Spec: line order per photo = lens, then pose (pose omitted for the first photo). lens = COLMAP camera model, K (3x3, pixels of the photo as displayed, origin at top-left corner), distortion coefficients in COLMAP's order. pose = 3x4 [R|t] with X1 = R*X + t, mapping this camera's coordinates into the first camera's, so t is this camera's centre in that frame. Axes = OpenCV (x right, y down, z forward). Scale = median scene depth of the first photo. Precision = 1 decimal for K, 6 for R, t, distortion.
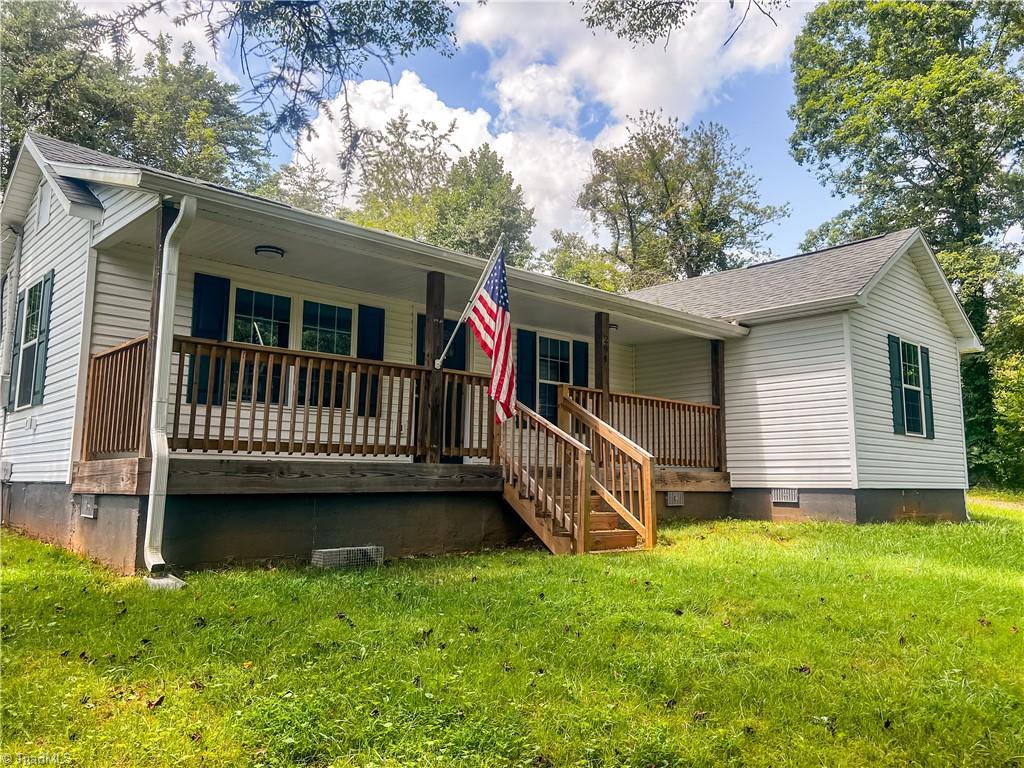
lens RADIAL K [[770.0, 0, 512.0], [0, 770.0, 384.0], [0, 0, 1]] dist [0.115894, -0.192980]
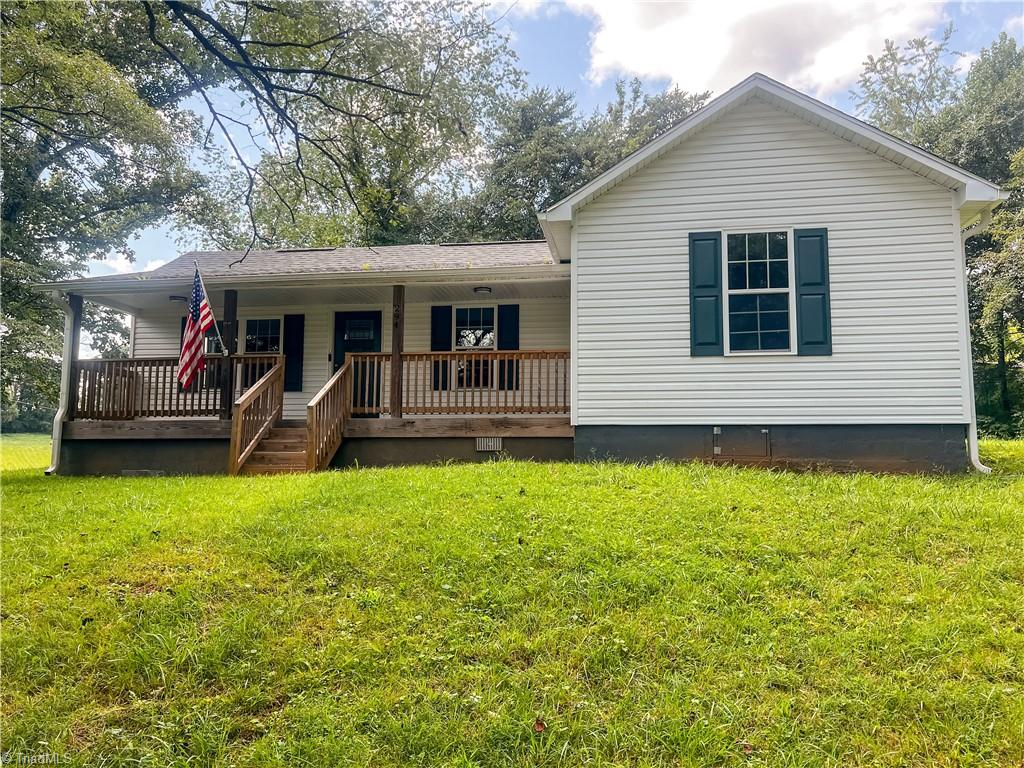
lens RADIAL K [[770.0, 0, 512.0], [0, 770.0, 384.0], [0, 0, 1]] dist [0.115894, -0.192980]
pose [[0.602027, -0.090314, -0.793352, 1.107638], [0.100463, 0.994254, -0.036949, 0.112779], [0.792131, -0.057458, 0.607641, 0.411285]]
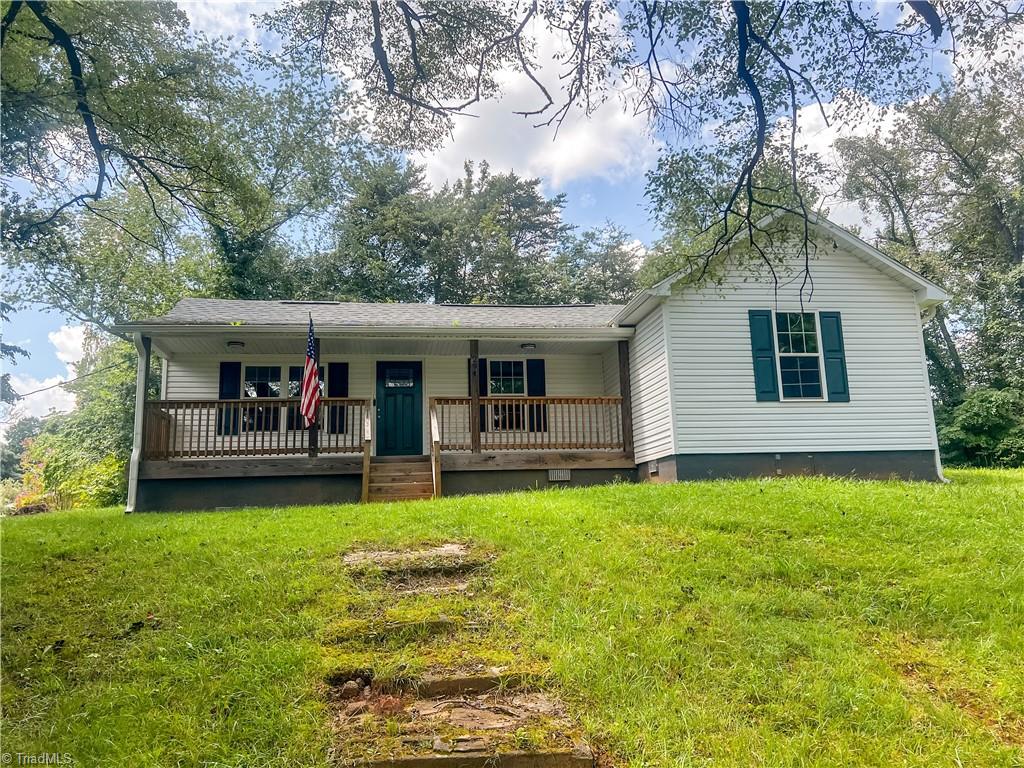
lens RADIAL K [[770.0, 0, 512.0], [0, 770.0, 384.0], [0, 0, 1]] dist [0.115894, -0.192980]
pose [[0.816654, -0.135149, -0.561080, 0.898649], [0.109176, 0.990818, -0.079755, 0.097077], [0.566707, 0.003876, 0.823910, -0.069137]]
